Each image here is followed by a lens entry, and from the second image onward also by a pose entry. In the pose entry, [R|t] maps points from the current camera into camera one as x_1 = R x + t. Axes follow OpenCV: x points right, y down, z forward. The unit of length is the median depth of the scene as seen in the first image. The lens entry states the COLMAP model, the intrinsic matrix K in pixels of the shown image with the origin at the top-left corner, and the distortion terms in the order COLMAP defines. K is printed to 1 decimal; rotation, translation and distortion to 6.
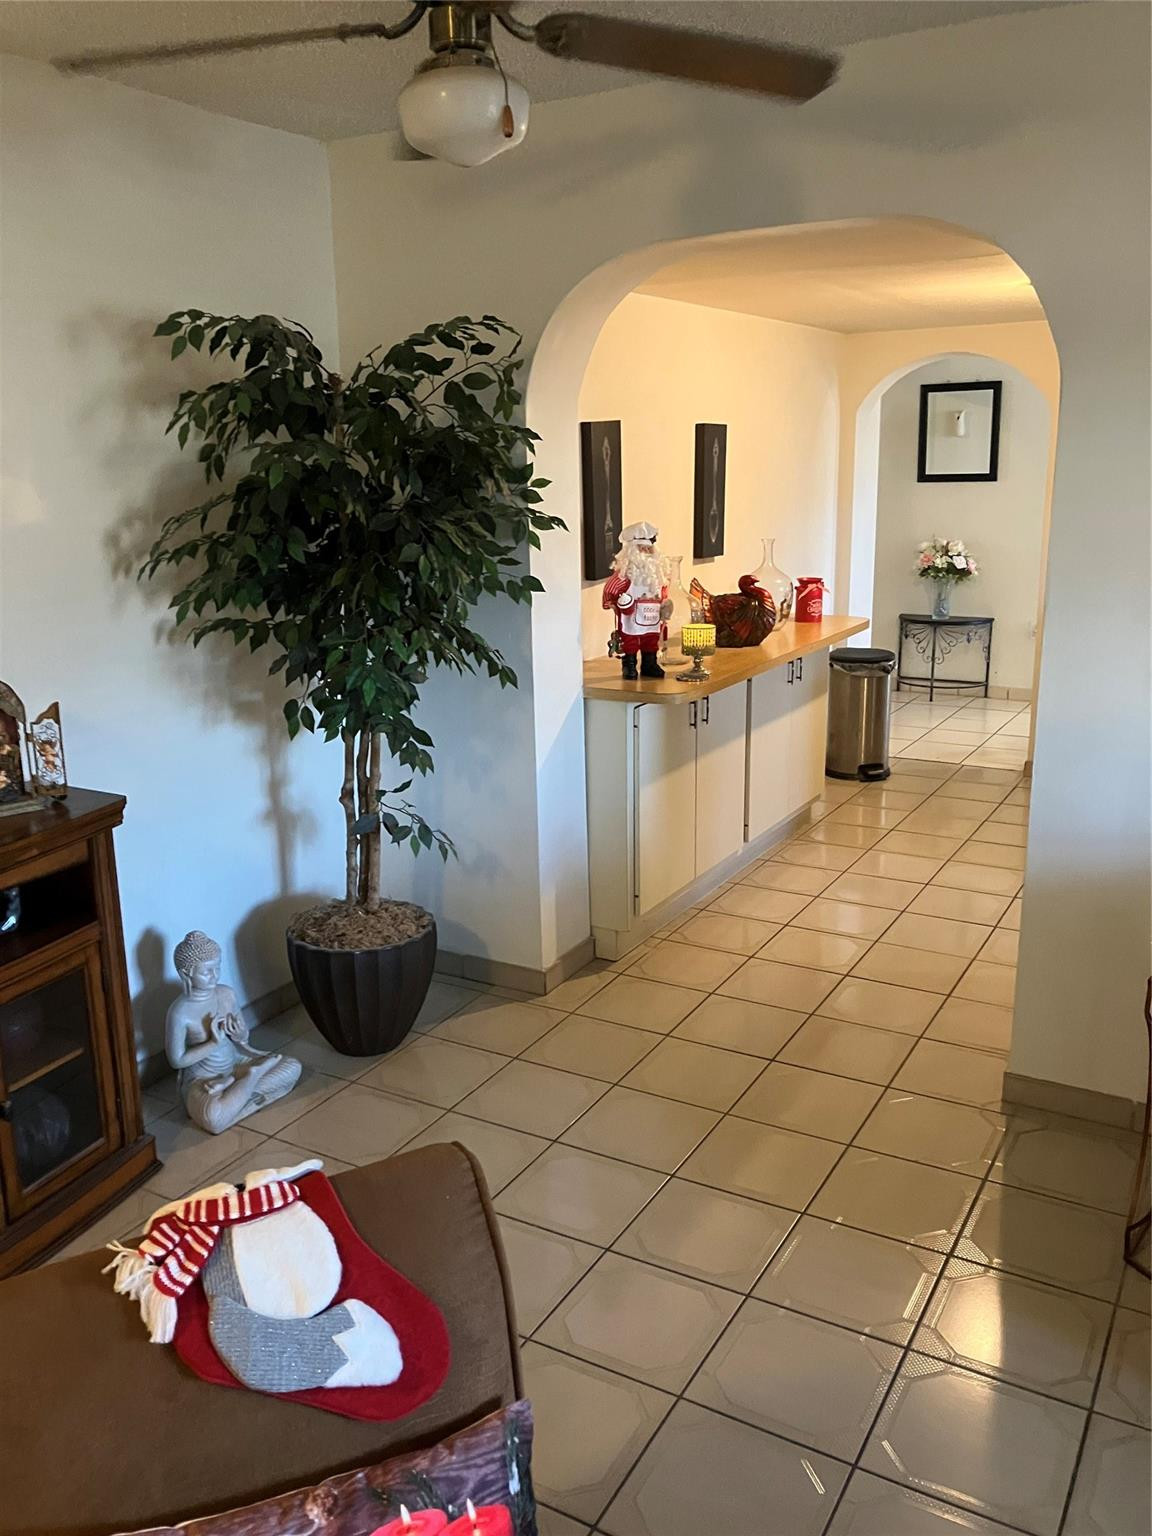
lens RADIAL K [[1247.9, 0, 574.1], [0, 1247.9, 767.6], [0, 0, 1]] dist [0.000441, -0.000905]
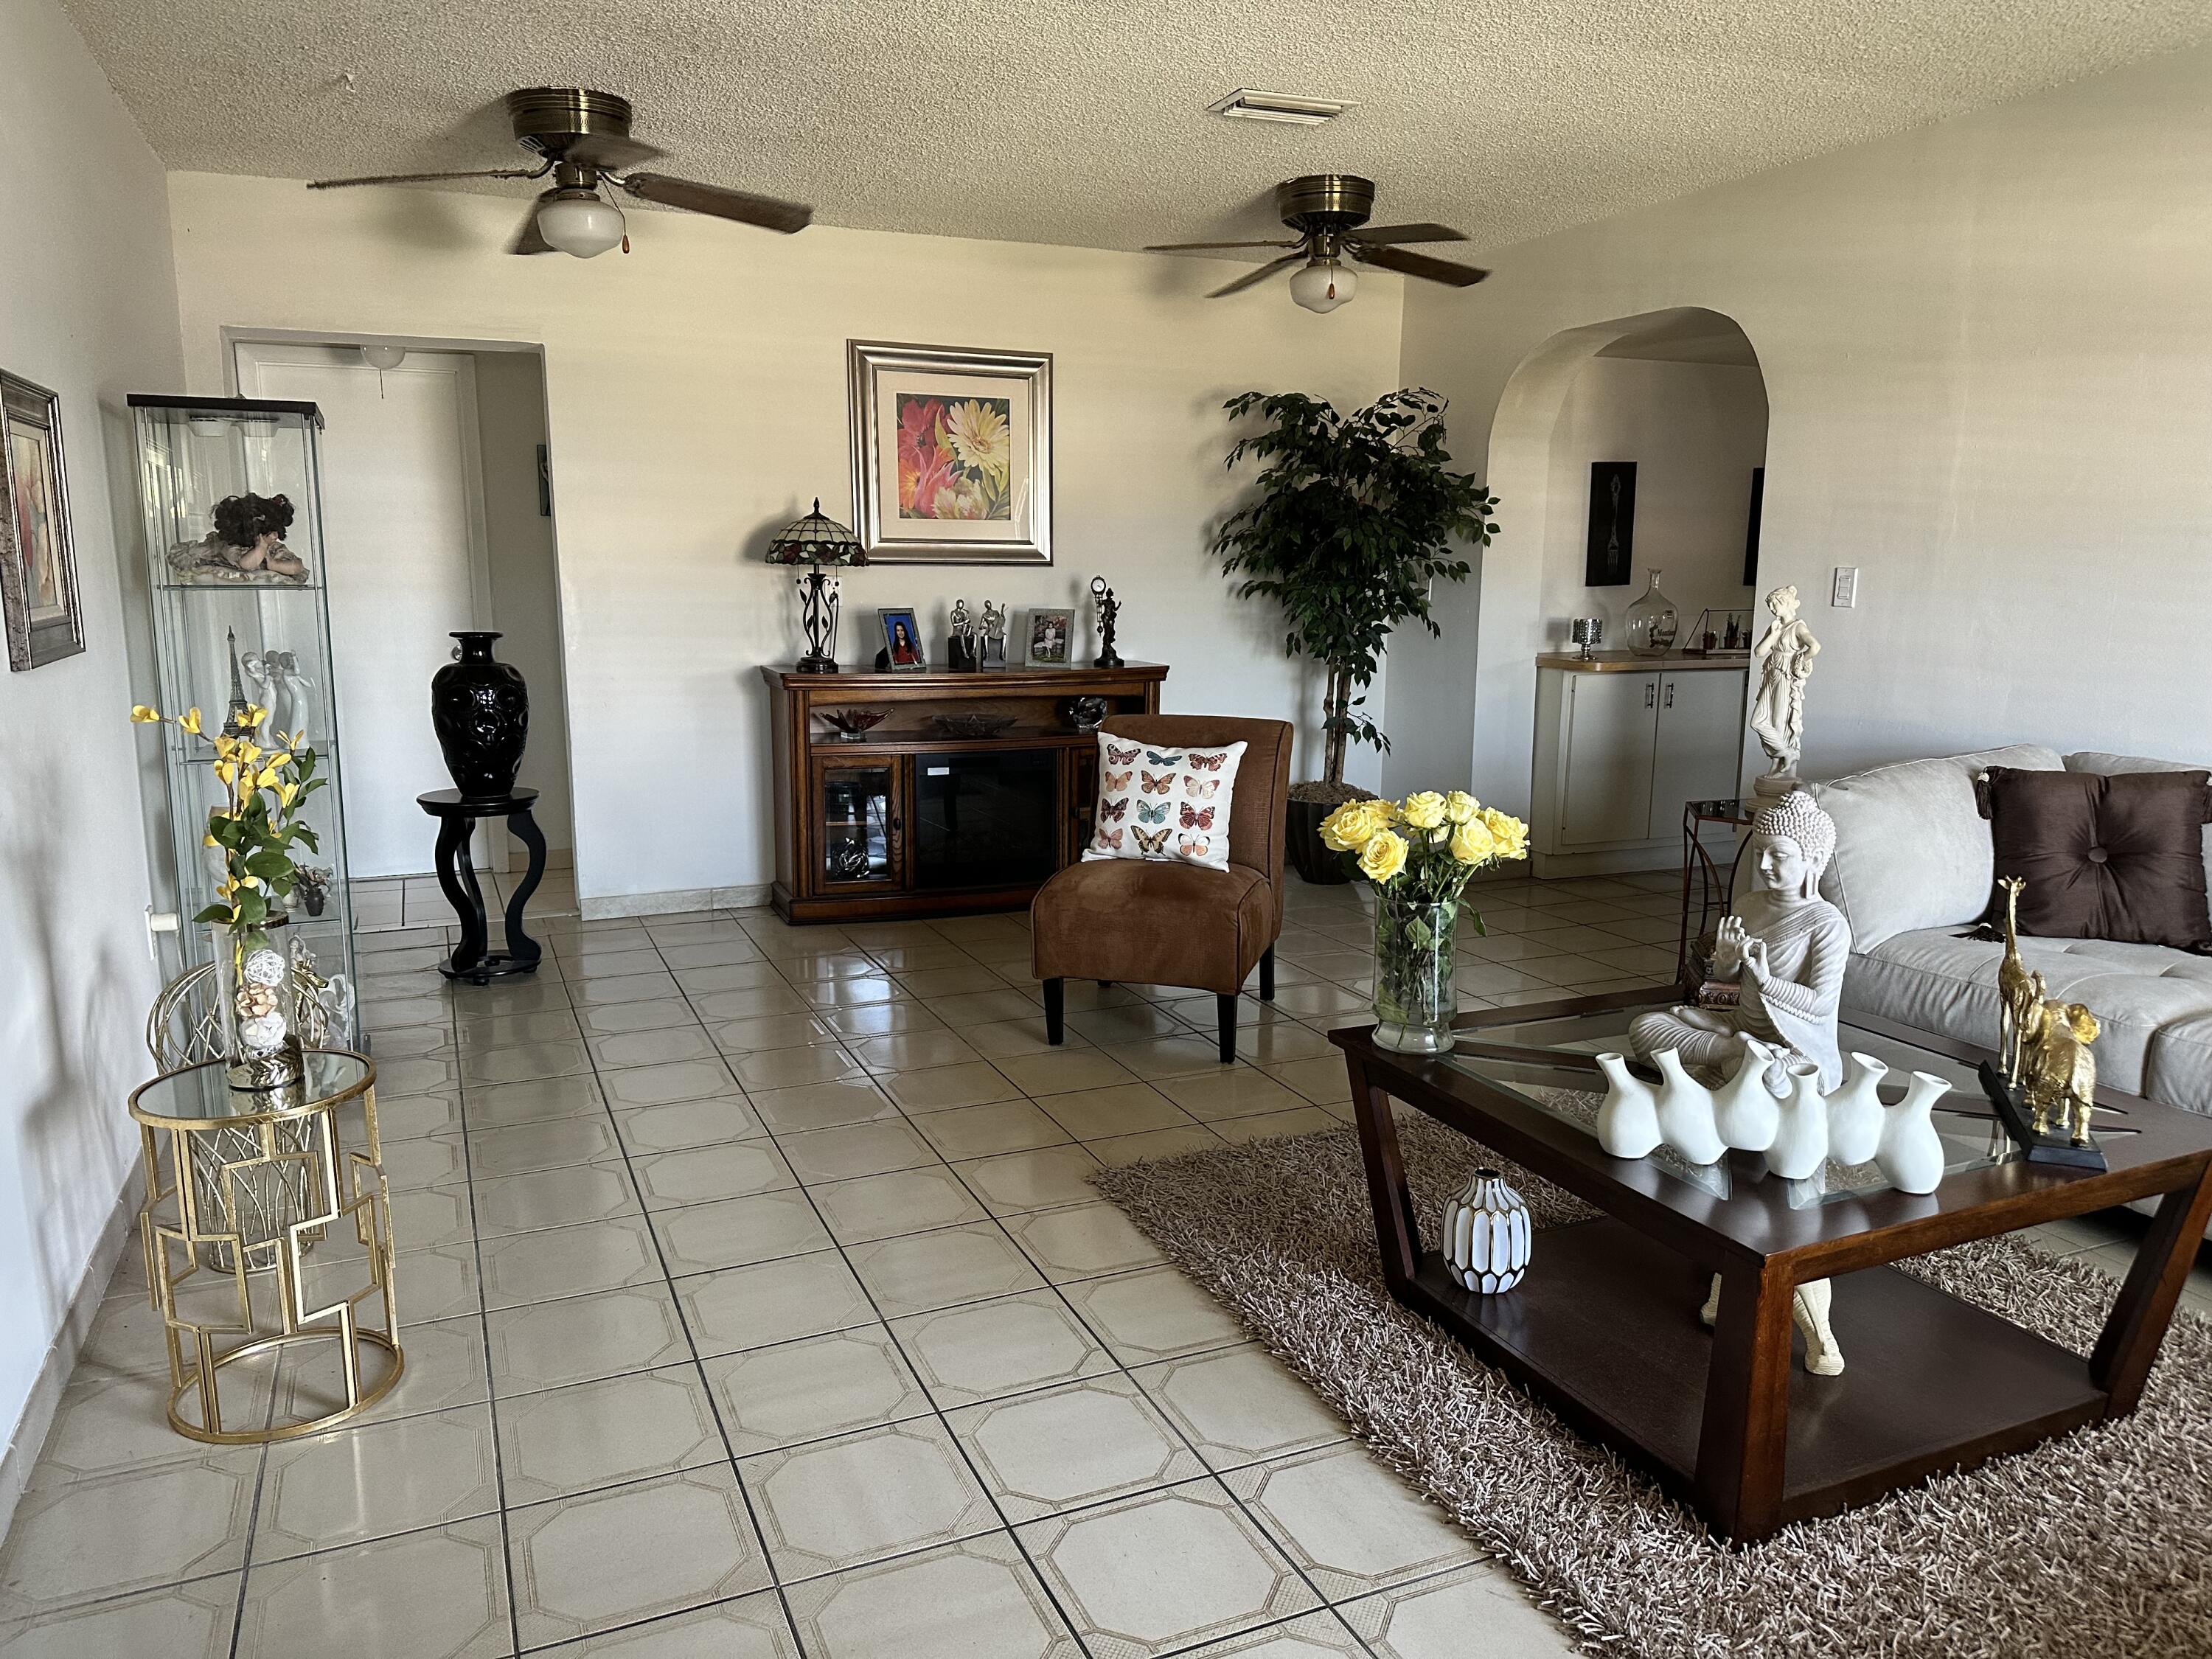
lens RADIAL K [[1569.2, 0, 1105.5], [0, 1569.2, 830.7], [0, 0, 1]] dist [0.005342, -0.000315]
pose [[0.814352, 0.123848, -0.567003, 0.701459], [-0.160626, 0.986899, -0.015133, 0.247811], [0.557701, 0.103399, 0.823576, -0.696388]]
